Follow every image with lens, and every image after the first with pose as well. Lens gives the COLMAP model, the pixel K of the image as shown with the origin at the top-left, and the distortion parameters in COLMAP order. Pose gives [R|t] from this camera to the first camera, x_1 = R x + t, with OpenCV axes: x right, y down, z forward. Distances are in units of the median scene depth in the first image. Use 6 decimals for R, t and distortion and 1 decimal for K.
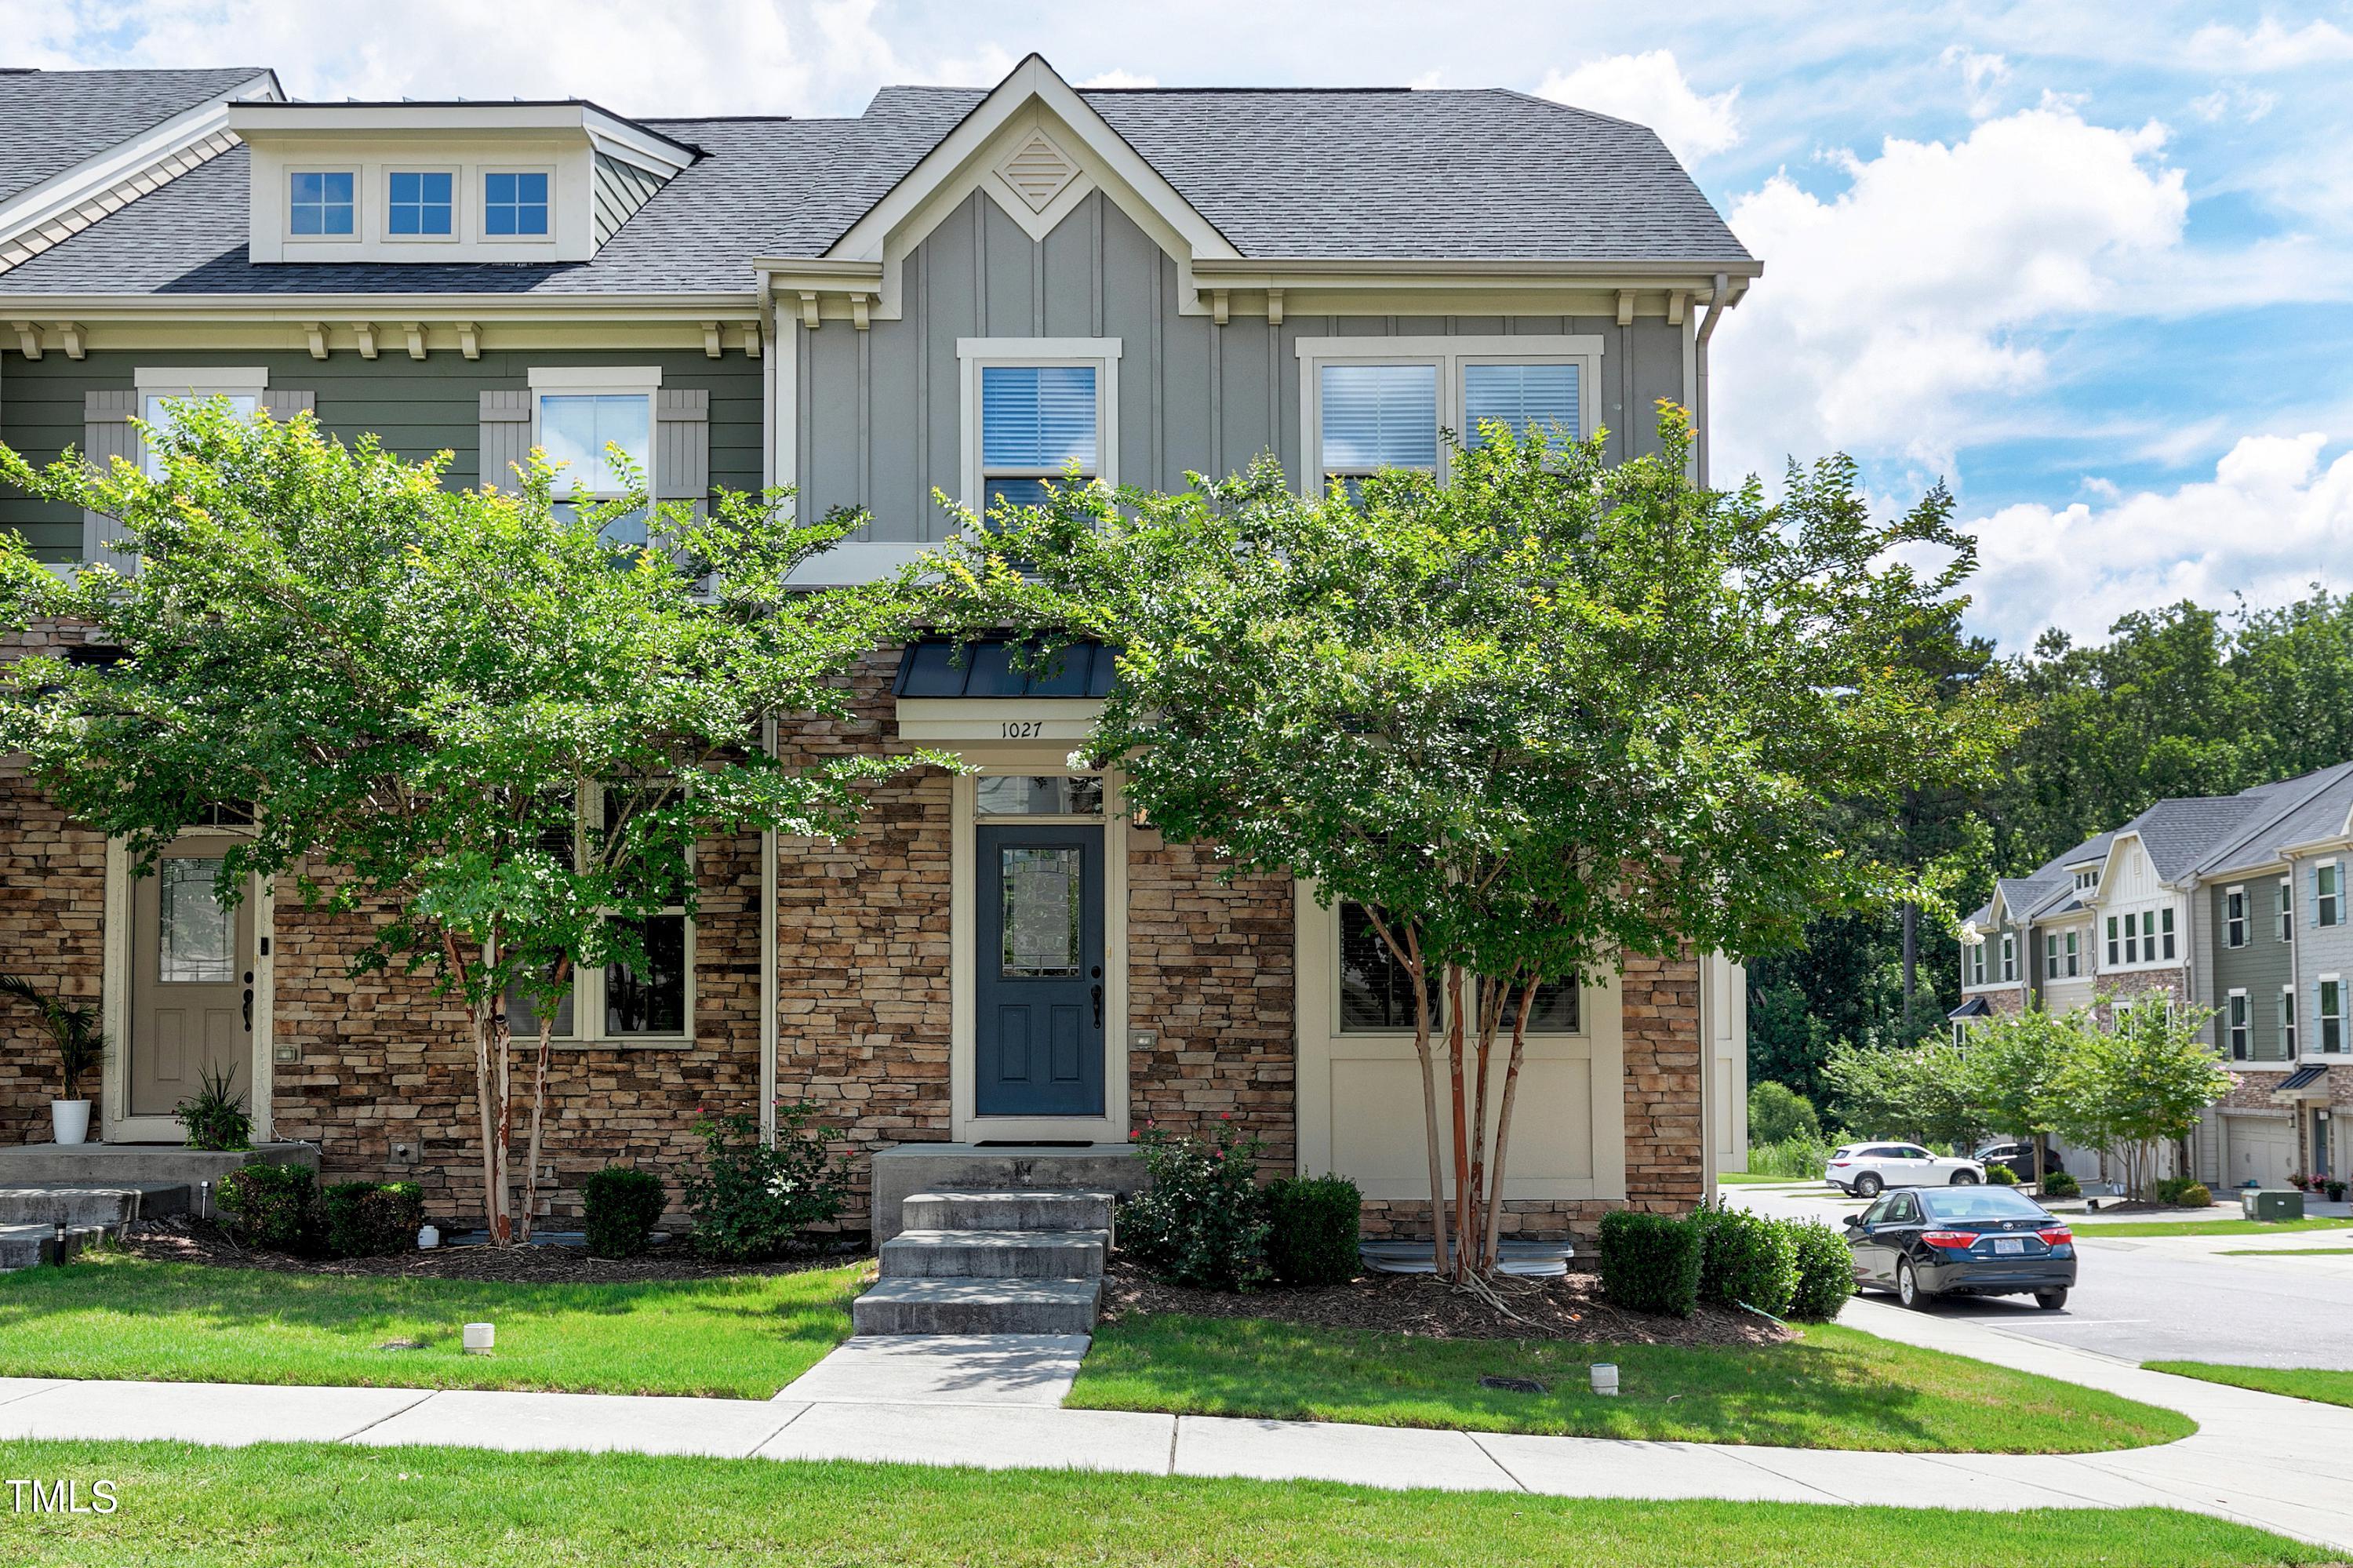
lens RADIAL K [[2245.6, 0, 1176.5], [0, 2245.6, 784.0], [0, 0, 1]] dist [-0.000313, -0.001823]
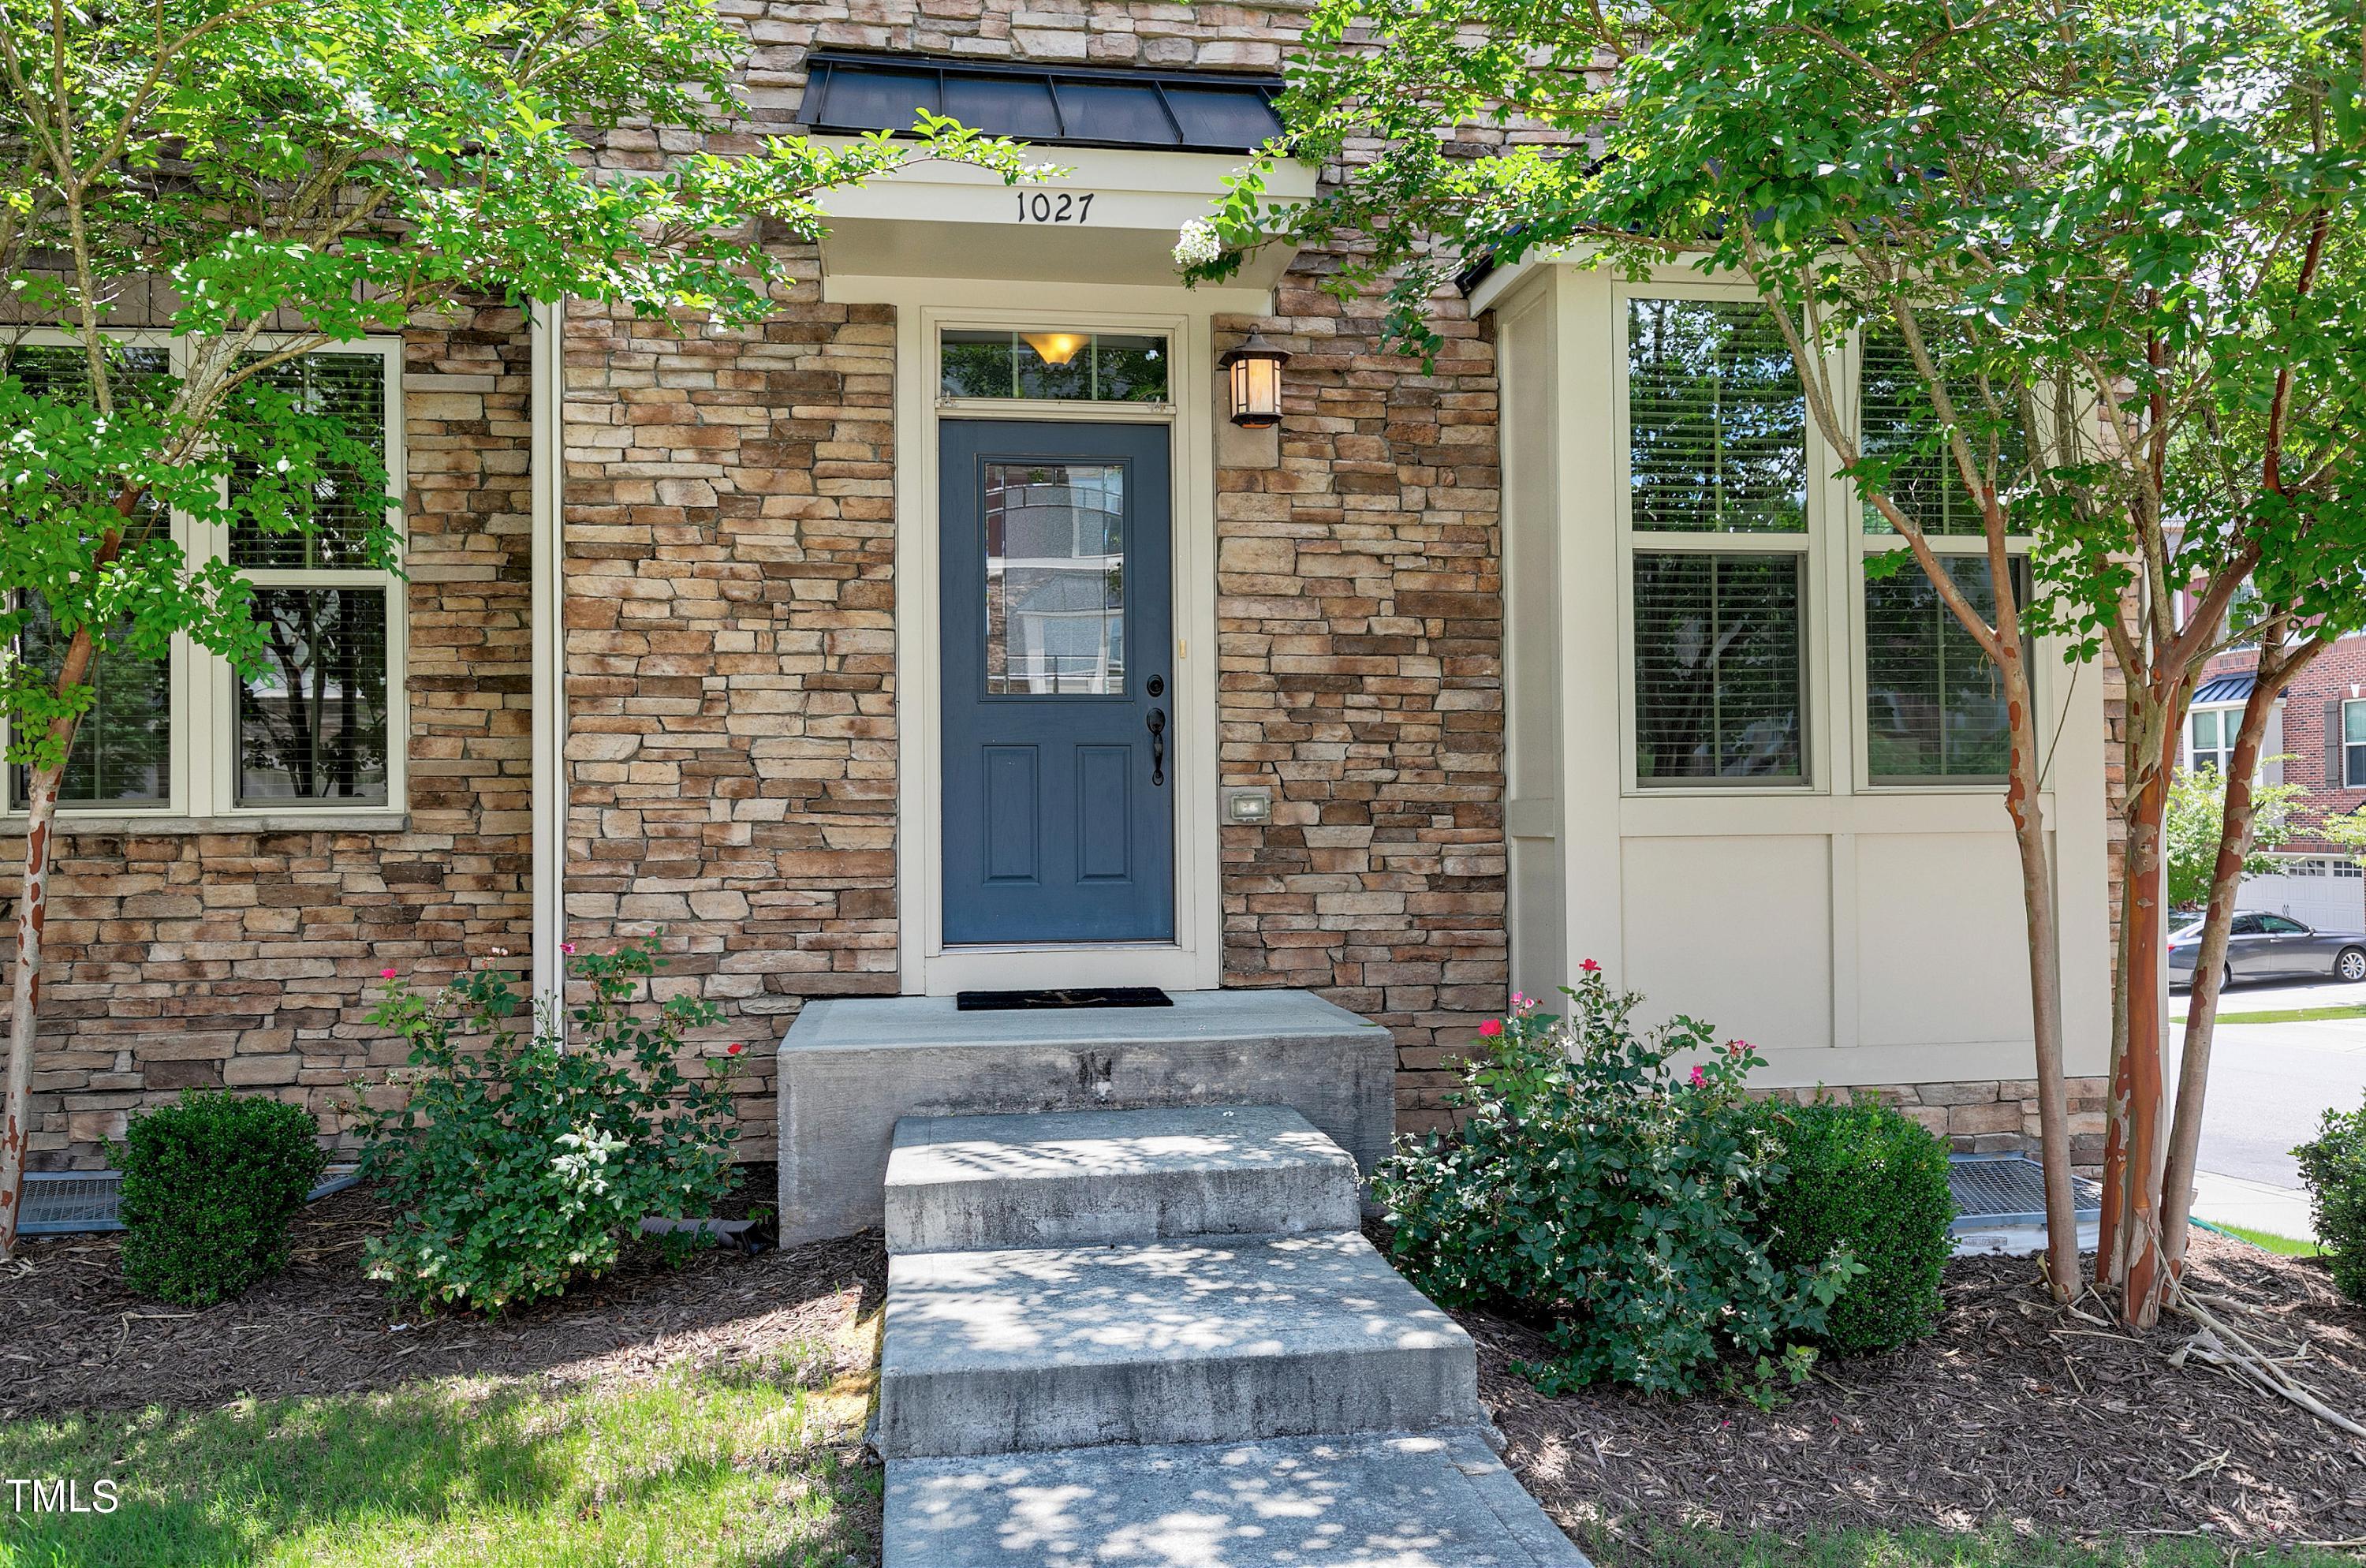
lens RADIAL K [[1845.2, 0, 1180.5], [0, 1845.2, 692.6], [0, 0, 1]] dist [-0.007034, 0.001551]
pose [[0.987955, 0.000734, 0.154737, -0.101583], [-0.008292, 0.998803, 0.048203, 0.063716], [-0.154517, -0.048905, 0.986779, 0.548859]]
